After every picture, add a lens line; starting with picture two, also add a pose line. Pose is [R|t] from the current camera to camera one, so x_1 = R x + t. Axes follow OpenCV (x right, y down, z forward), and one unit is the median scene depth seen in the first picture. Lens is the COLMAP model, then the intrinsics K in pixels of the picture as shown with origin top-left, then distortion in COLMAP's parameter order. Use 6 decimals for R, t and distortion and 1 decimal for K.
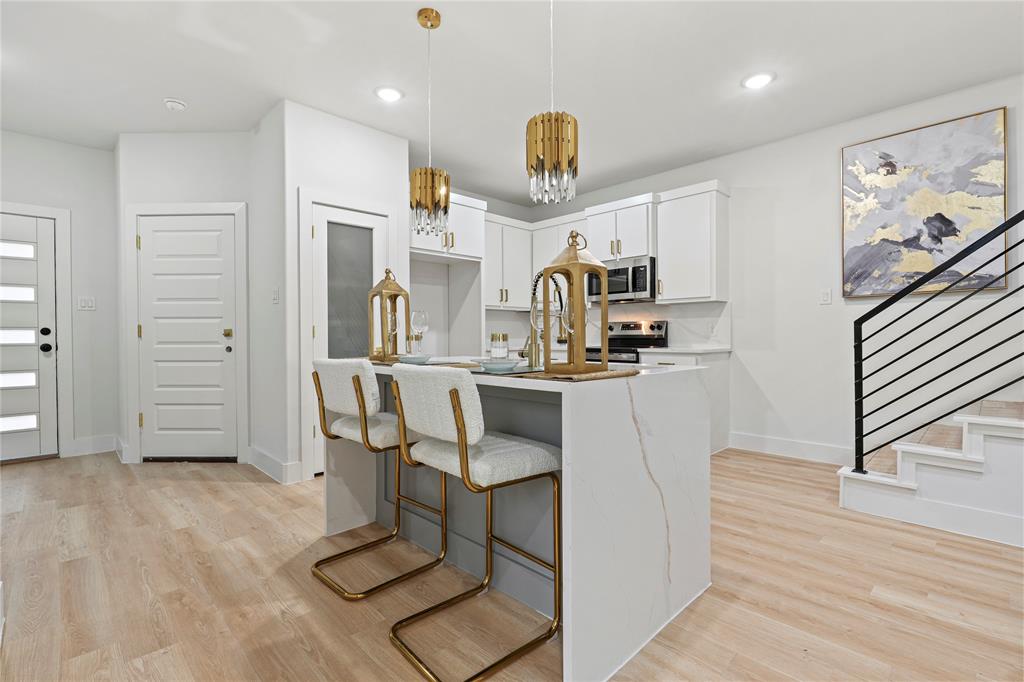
lens RADIAL K [[470.5, 0, 507.8], [0, 470.5, 340.2], [0, 0, 1]] dist [0.017645, 0.001011]
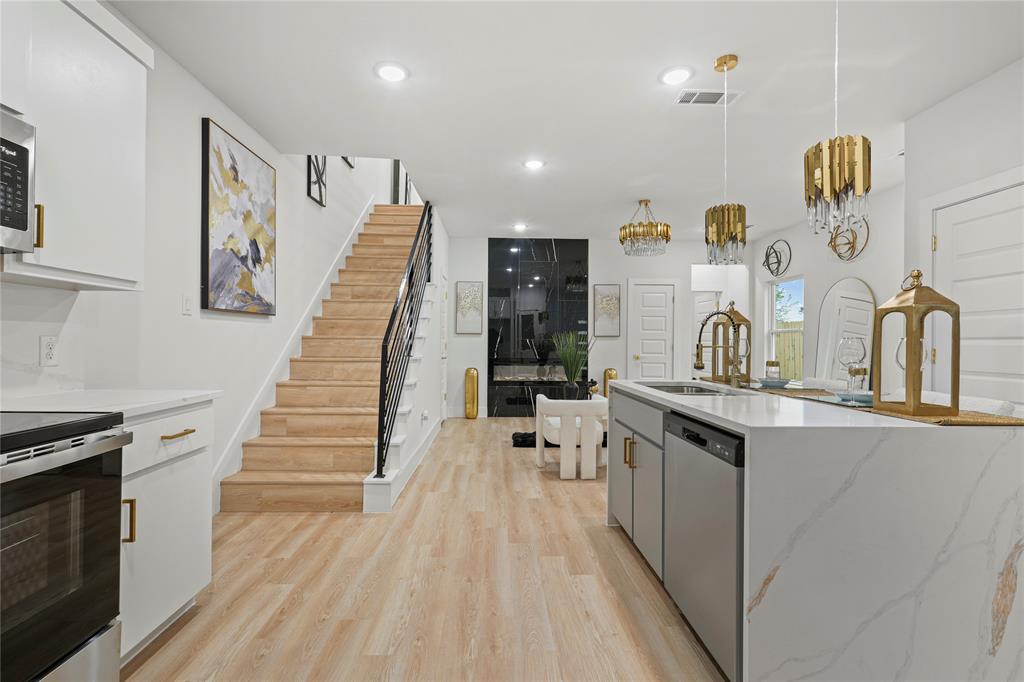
lens RADIAL K [[470.5, 0, 502.0], [0, 470.5, 338.0], [0, 0, 1]] dist [0.017645, 0.001011]
pose [[-0.732473, 0.001224, 0.680795, -0.236939], [-0.000019, 0.999998, -0.001818, -0.050893], [-0.680797, -0.001344, -0.732471, 1.577719]]
